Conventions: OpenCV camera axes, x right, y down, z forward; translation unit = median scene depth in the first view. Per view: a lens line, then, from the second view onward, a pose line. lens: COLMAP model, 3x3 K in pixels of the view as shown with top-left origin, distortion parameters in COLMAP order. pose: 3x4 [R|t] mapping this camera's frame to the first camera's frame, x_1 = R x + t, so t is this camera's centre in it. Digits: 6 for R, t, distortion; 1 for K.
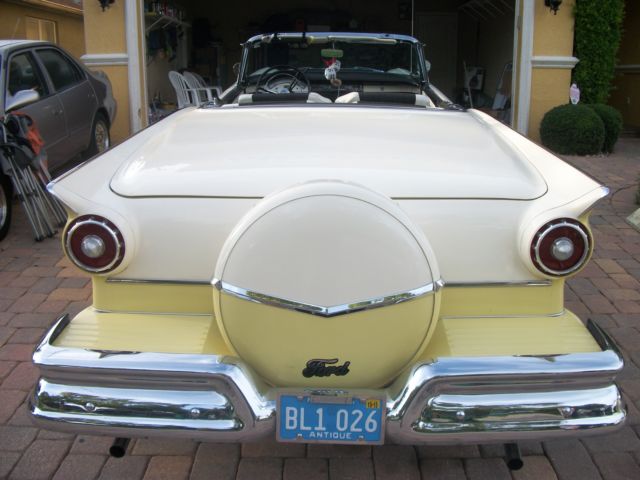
lens RADIAL K [[605.5, 0, 332.2], [0, 605.5, 238.0], [0, 0, 1]] dist [-0.144271, 0.073981]
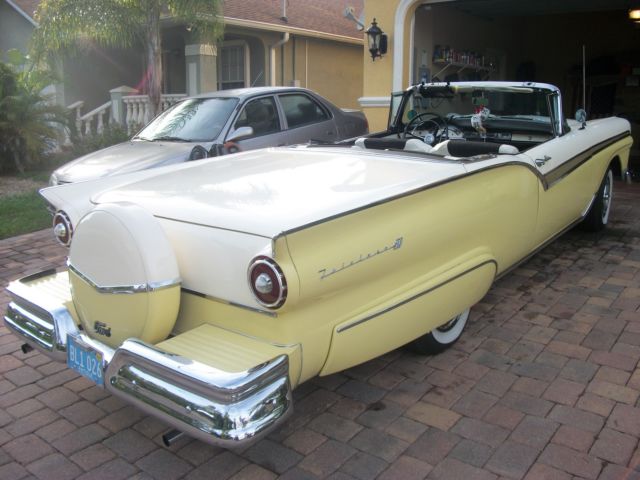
lens RADIAL K [[605.5, 0, 332.2], [0, 605.5, 238.0], [0, 0, 1]] dist [-0.144271, 0.073981]
pose [[0.783849, 0.130358, -0.607113, 0.464716], [-0.167531, 0.985856, -0.004620, -0.032193], [0.597924, 0.105331, 0.794602, 0.063049]]
